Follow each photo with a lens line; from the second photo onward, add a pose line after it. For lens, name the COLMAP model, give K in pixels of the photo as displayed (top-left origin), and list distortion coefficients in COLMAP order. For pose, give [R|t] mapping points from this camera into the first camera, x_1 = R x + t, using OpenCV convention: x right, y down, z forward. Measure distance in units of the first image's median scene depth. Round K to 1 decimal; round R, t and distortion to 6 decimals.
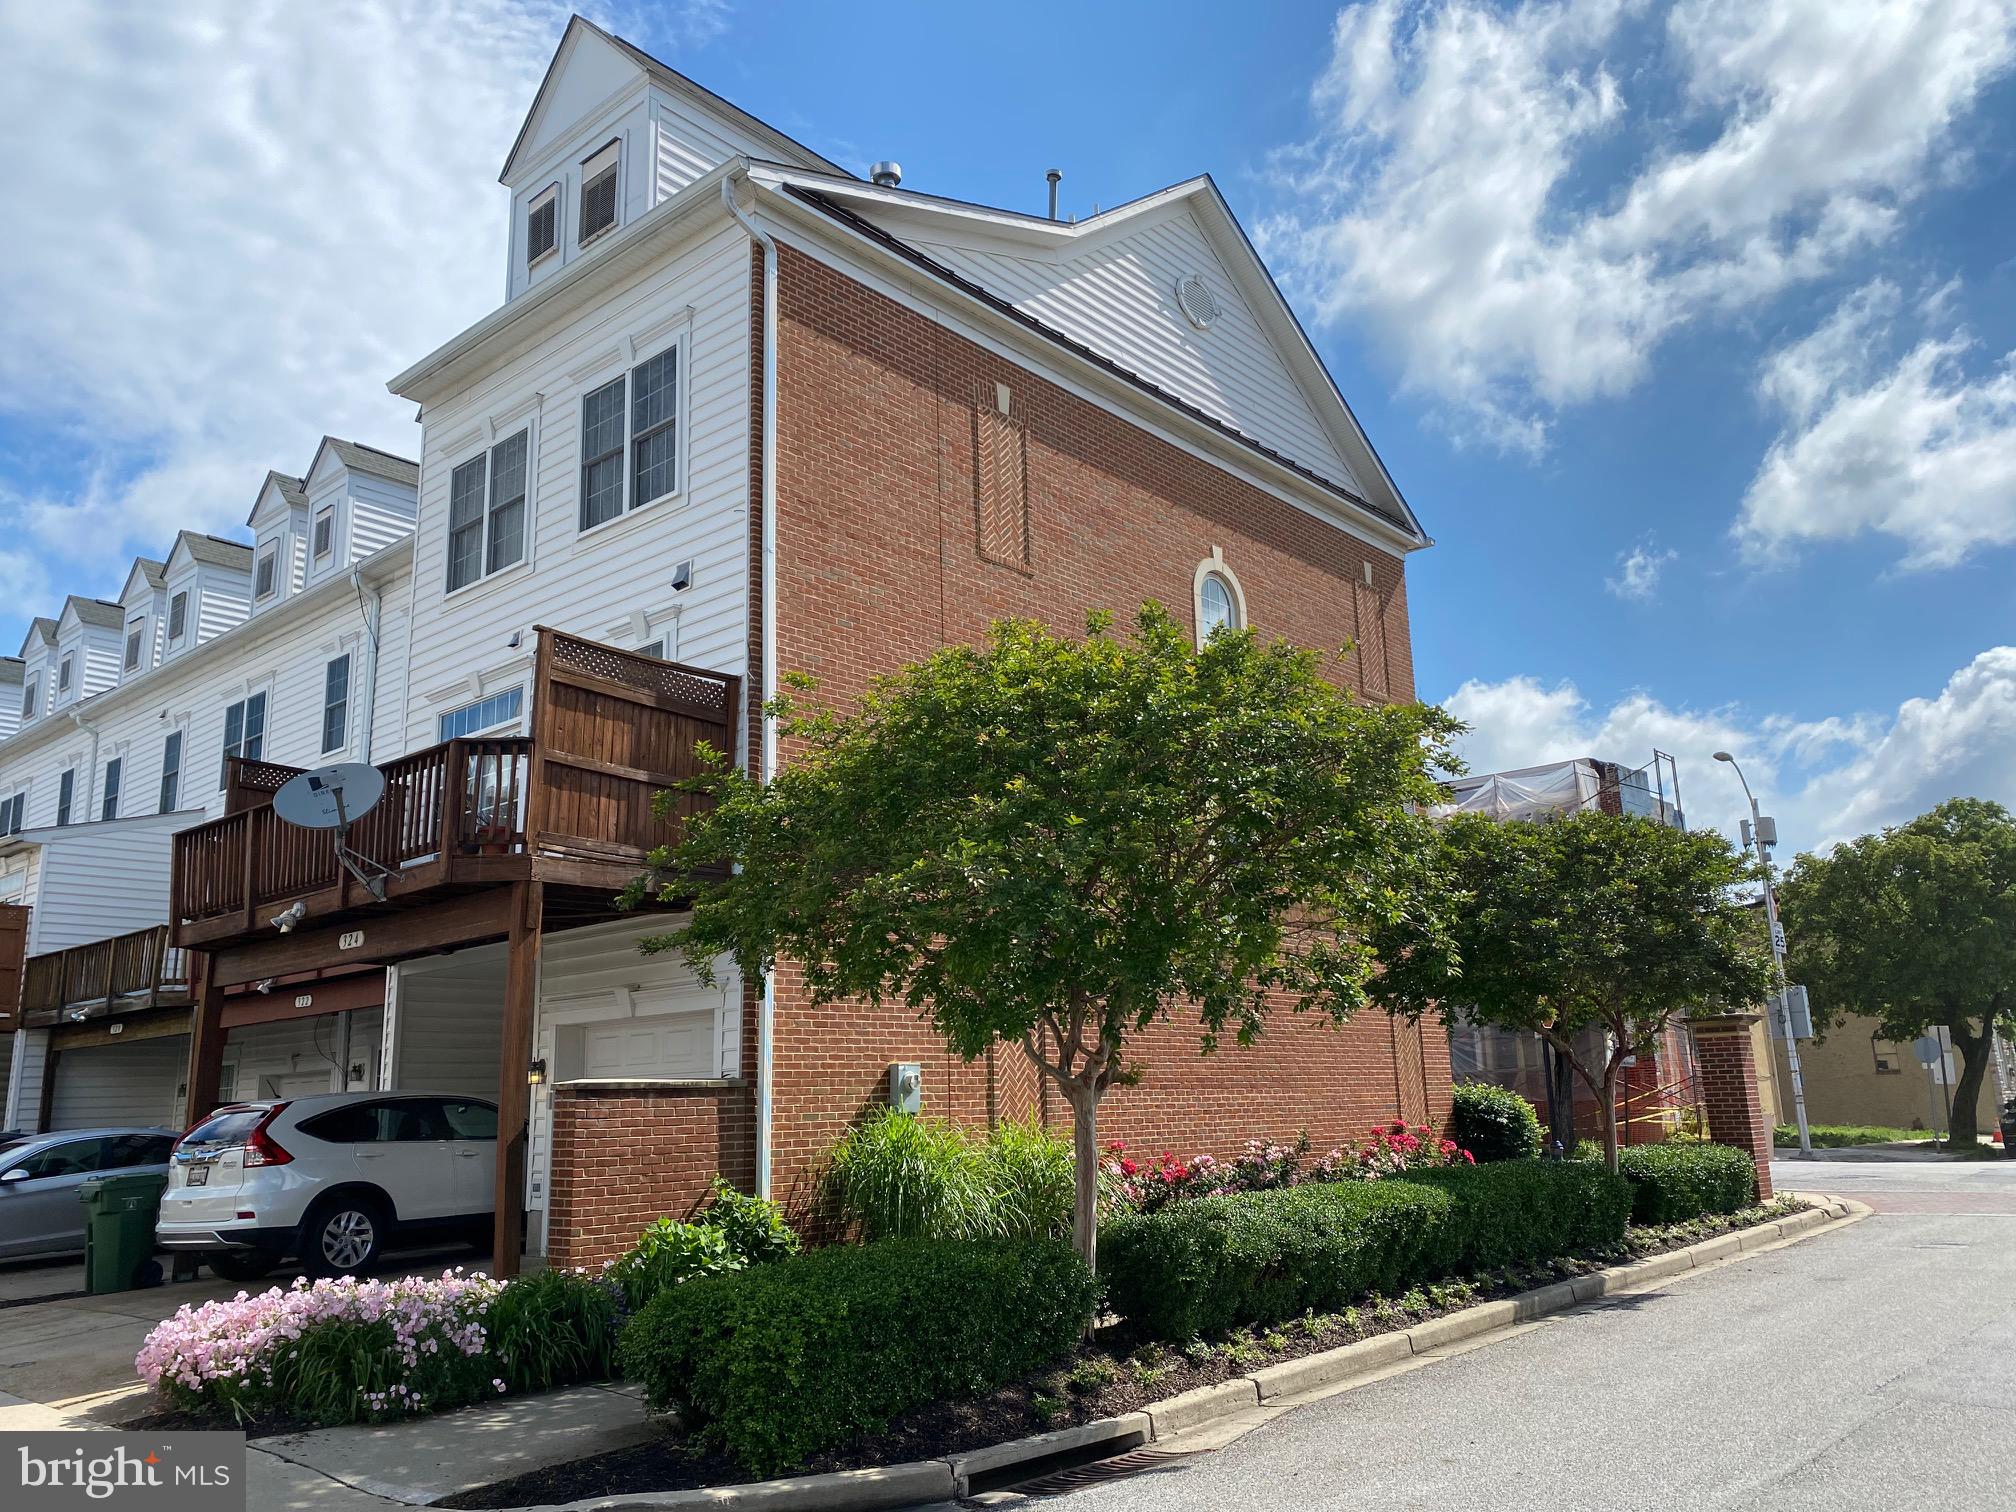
lens RADIAL K [[1520.3, 0, 1004.6], [0, 1520.3, 781.9], [0, 0, 1]] dist [0.008082, 0.000354]
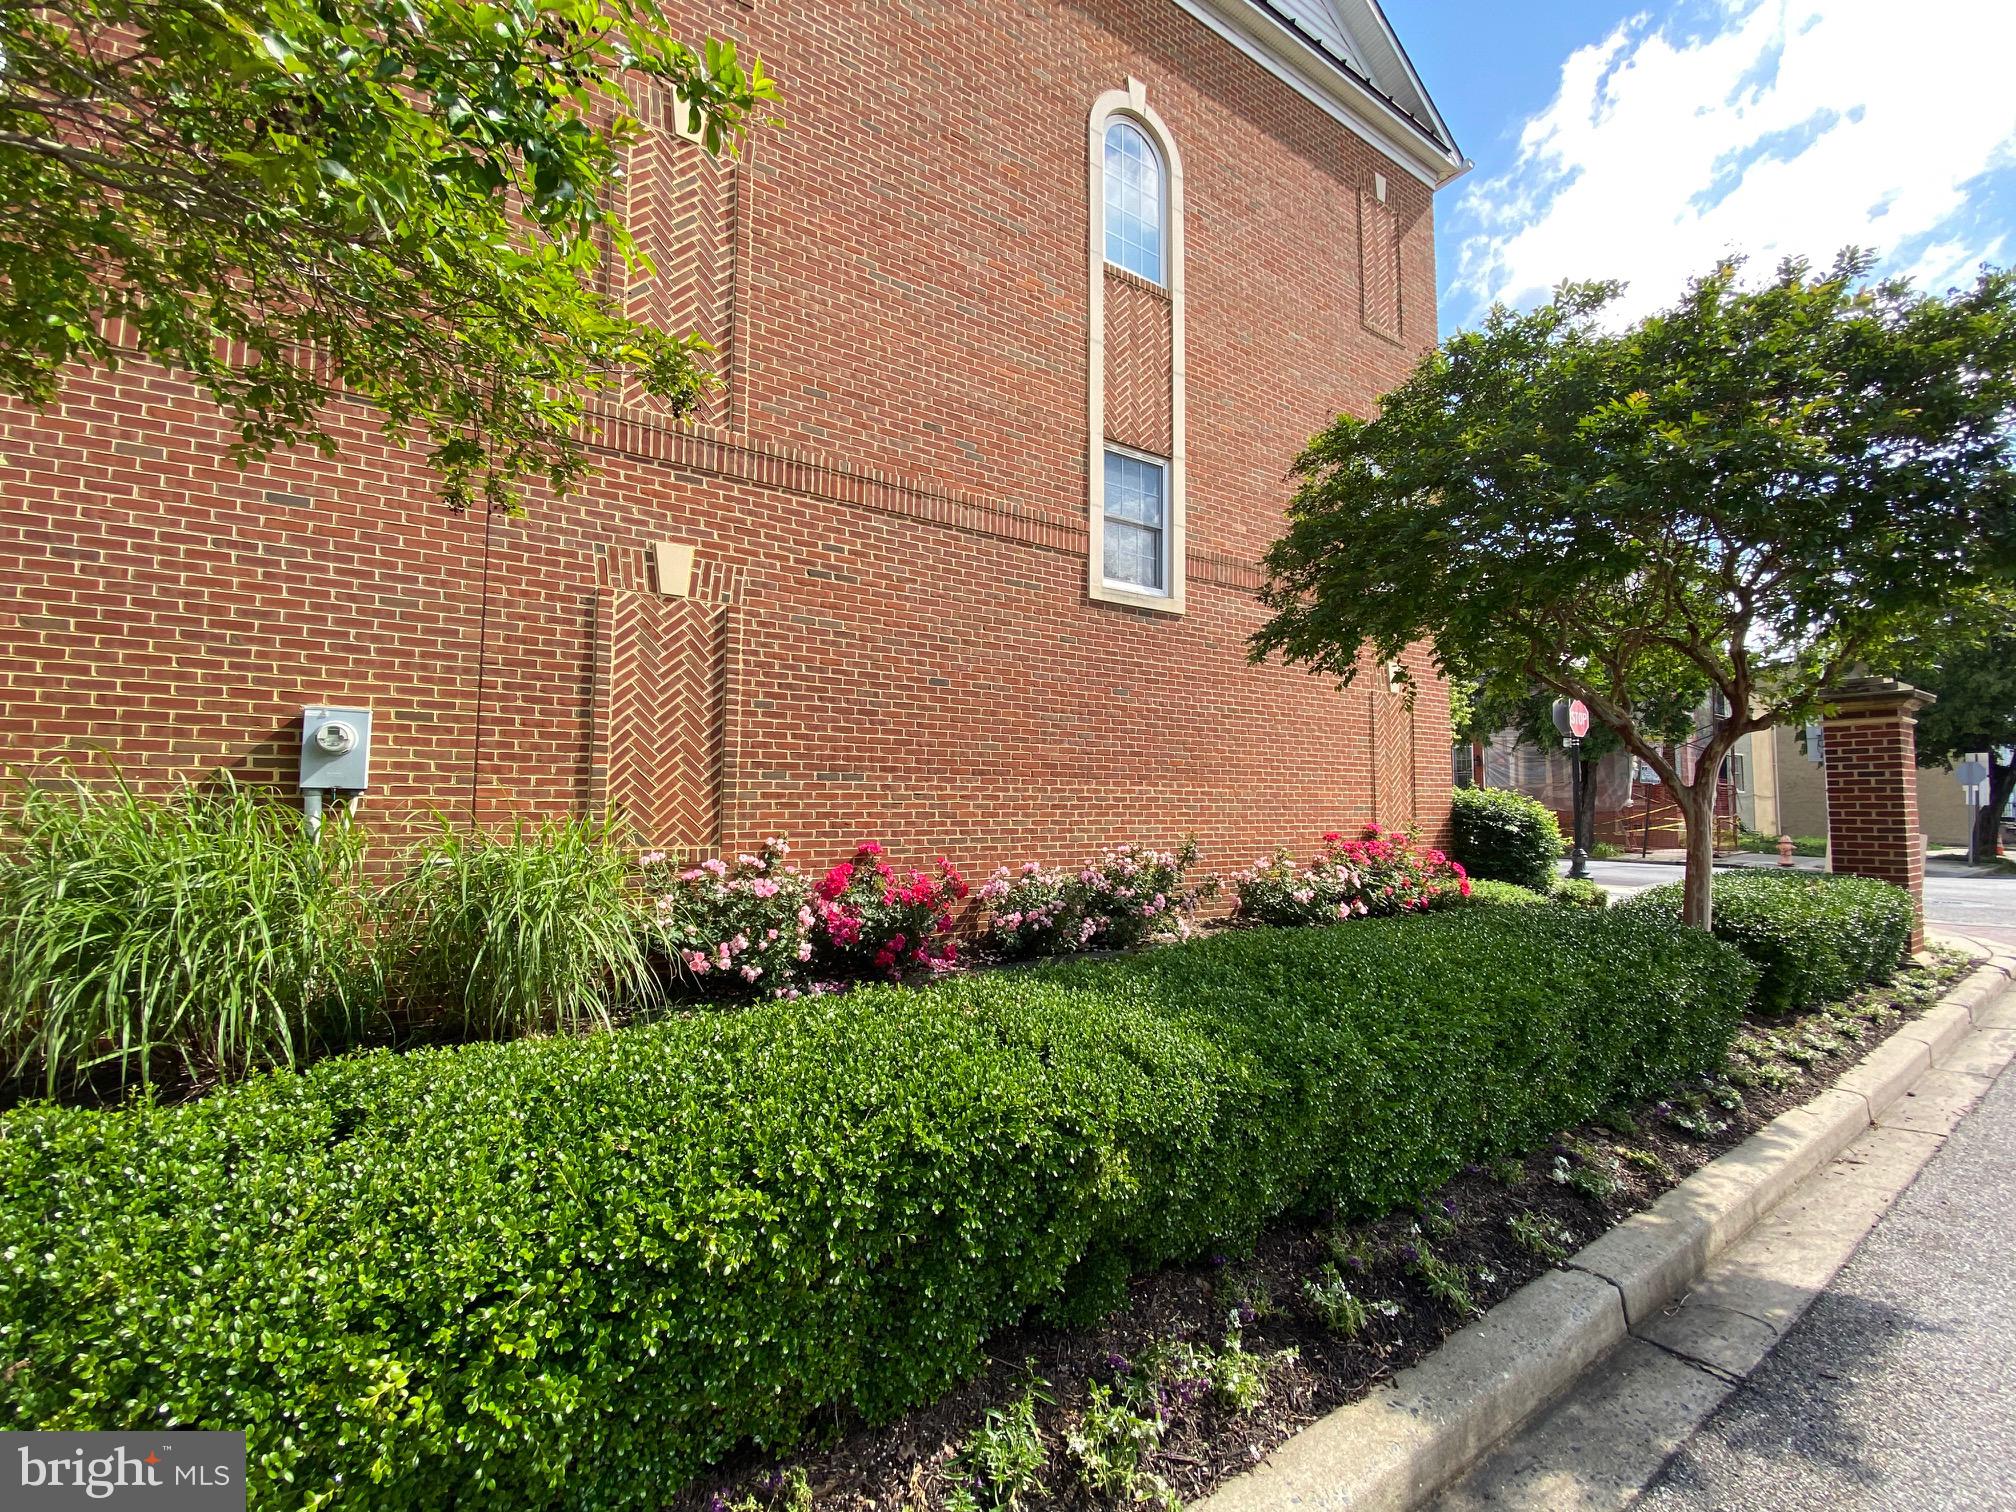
lens RADIAL K [[805.9, 0, 1001.9], [0, 805.9, 764.0], [0, 0, 1]] dist [0.013510, -0.014793]
pose [[0.962225, 0.017136, -0.271716, 0.193348], [0.027645, 0.986709, 0.160128, 0.117593], [0.270849, -0.161591, 0.948962, 0.552395]]
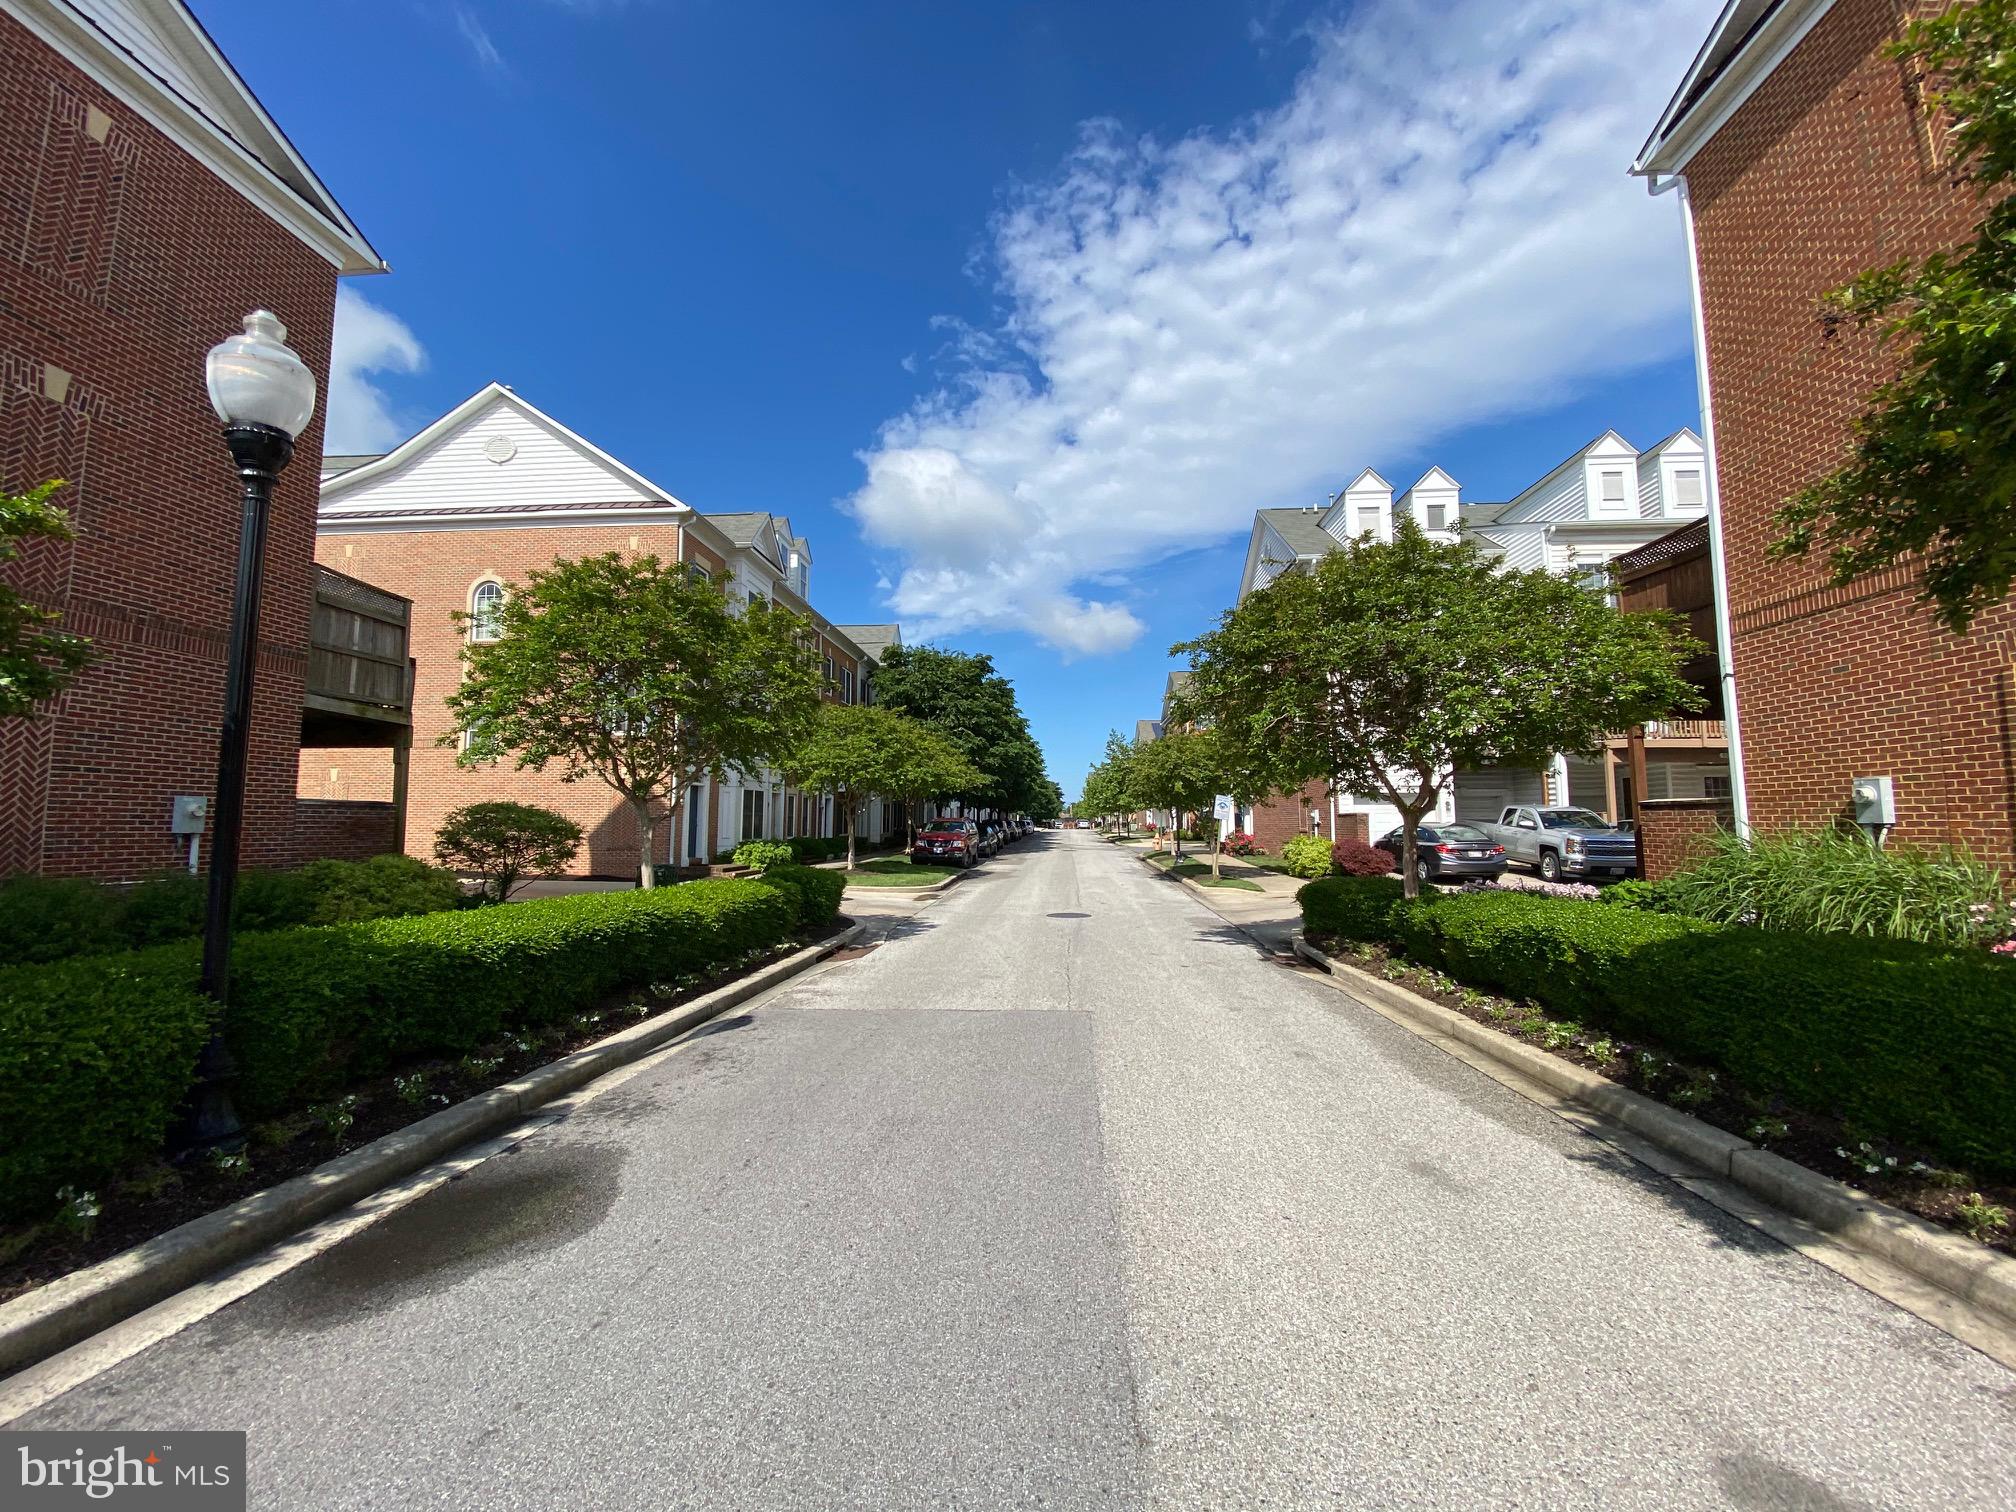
lens RADIAL K [[806.3, 0, 1014.4], [0, 806.3, 780.6], [0, 0, 1]] dist [-0.000292, -0.014225]
pose [[-0.785708, -0.003579, -0.618587, 0.538906], [0.155088, 0.966907, -0.202581, 0.149038], [0.598841, -0.255105, -0.759152, 0.768803]]
